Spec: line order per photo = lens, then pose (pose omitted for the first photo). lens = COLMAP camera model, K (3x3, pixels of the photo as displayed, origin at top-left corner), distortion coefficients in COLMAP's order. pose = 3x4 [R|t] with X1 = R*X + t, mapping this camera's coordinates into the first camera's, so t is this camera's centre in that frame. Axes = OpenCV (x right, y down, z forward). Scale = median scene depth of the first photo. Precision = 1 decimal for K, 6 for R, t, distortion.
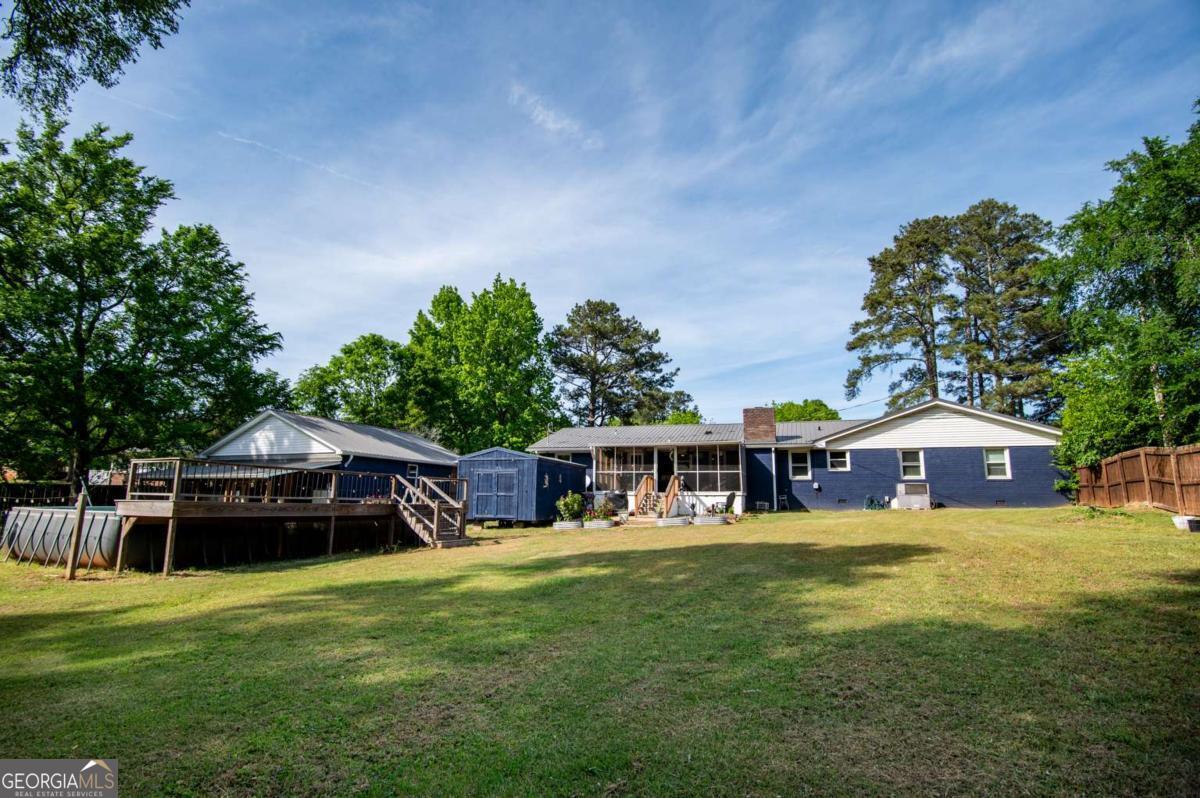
lens RADIAL K [[586.2, 0, 600.0], [0, 586.2, 399.0], [0, 0, 1]] dist [-0.023817, -0.000226]
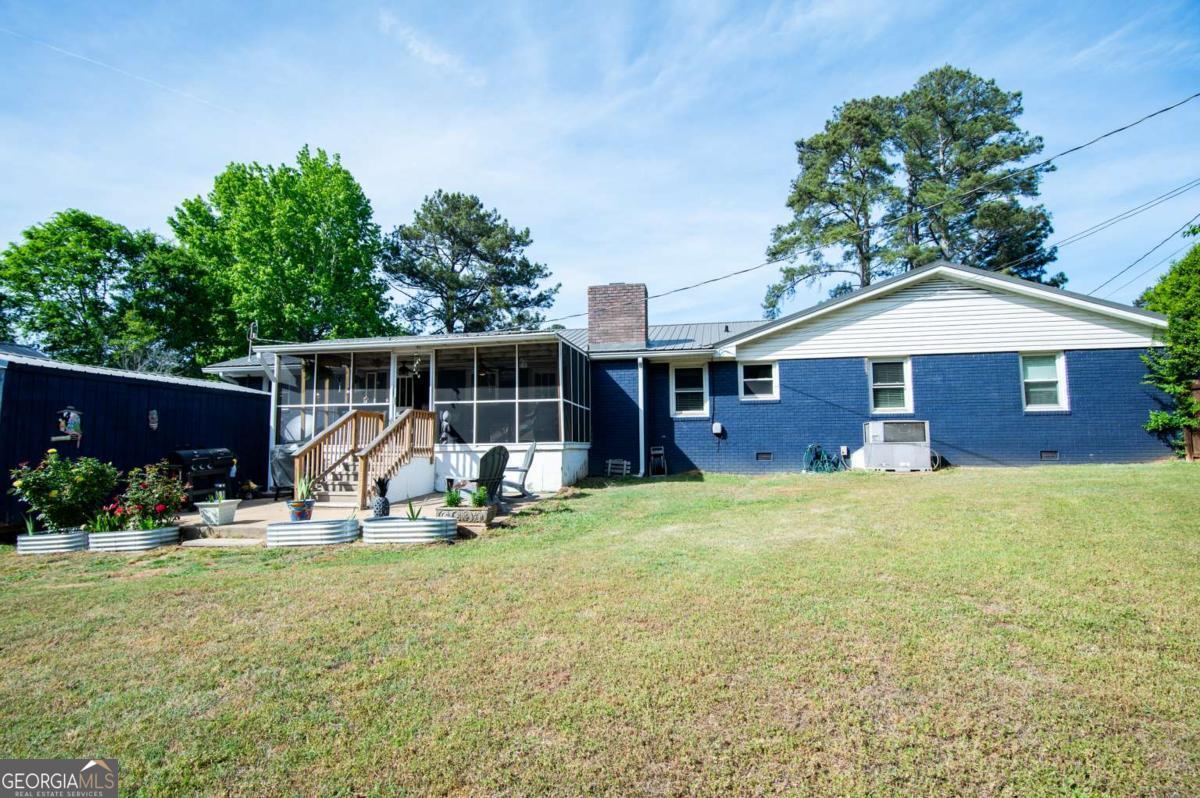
lens RADIAL K [[586.2, 0, 600.0], [0, 586.2, 399.0], [0, 0, 1]] dist [-0.023817, -0.000226]
pose [[0.990943, -0.008960, 0.133981, 0.188374], [-0.002995, 0.996048, 0.088765, 0.073241], [-0.134247, -0.088363, 0.987000, 0.478105]]
